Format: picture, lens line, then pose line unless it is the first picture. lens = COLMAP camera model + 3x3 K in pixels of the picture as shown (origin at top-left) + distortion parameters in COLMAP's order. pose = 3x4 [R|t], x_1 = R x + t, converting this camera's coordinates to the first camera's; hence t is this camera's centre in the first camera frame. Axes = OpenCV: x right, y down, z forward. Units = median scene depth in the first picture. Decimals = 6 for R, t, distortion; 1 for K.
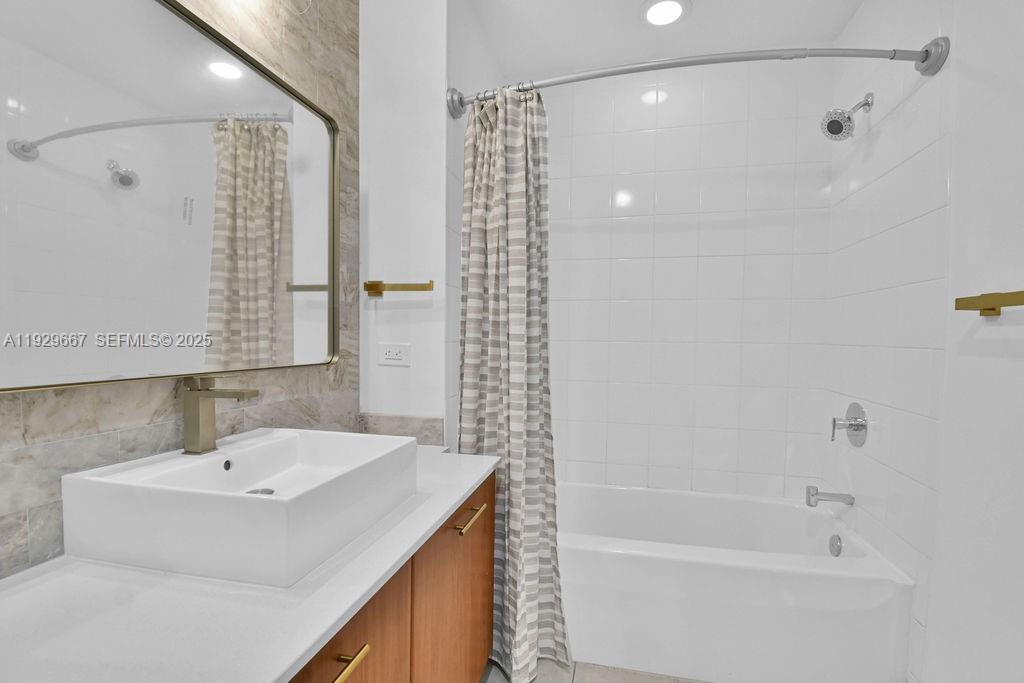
lens RADIAL K [[458.1, 0, 518.6], [0, 458.1, 351.8], [0, 0, 1]] dist [0.014525, -0.021513]
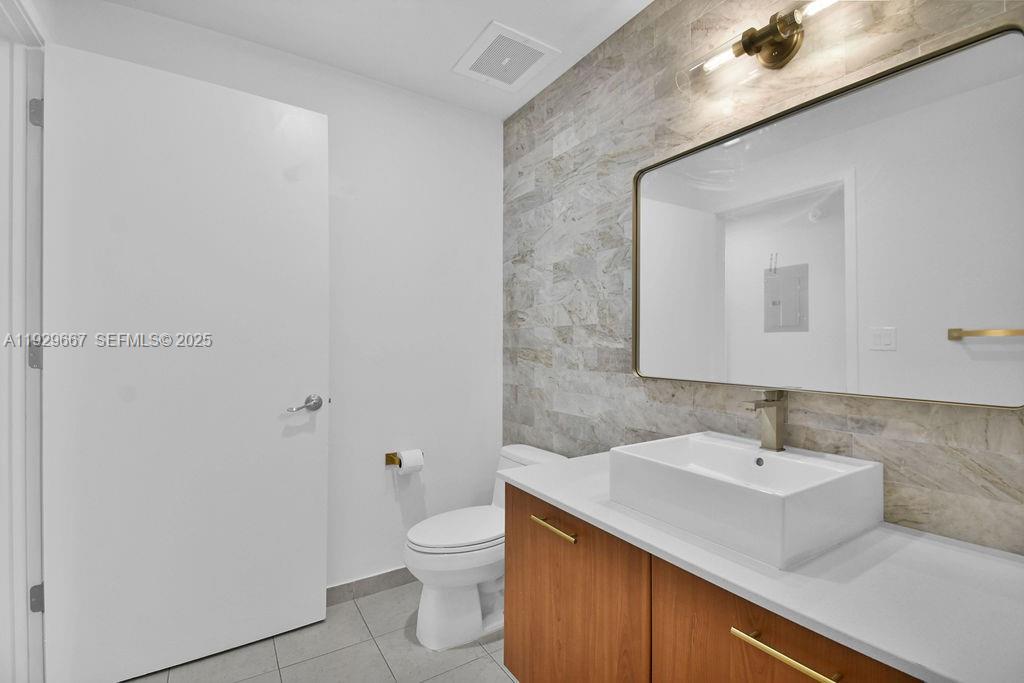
lens RADIAL K [[458.1, 0, 511.6], [0, 458.1, 341.9], [0, 0, 1]] dist [0.014525, -0.021513]
pose [[-0.704087, -0.008789, -0.710059, 0.477863], [-0.028468, 0.999469, 0.015857, -0.052349], [0.709543, 0.031379, -0.703963, 0.904171]]
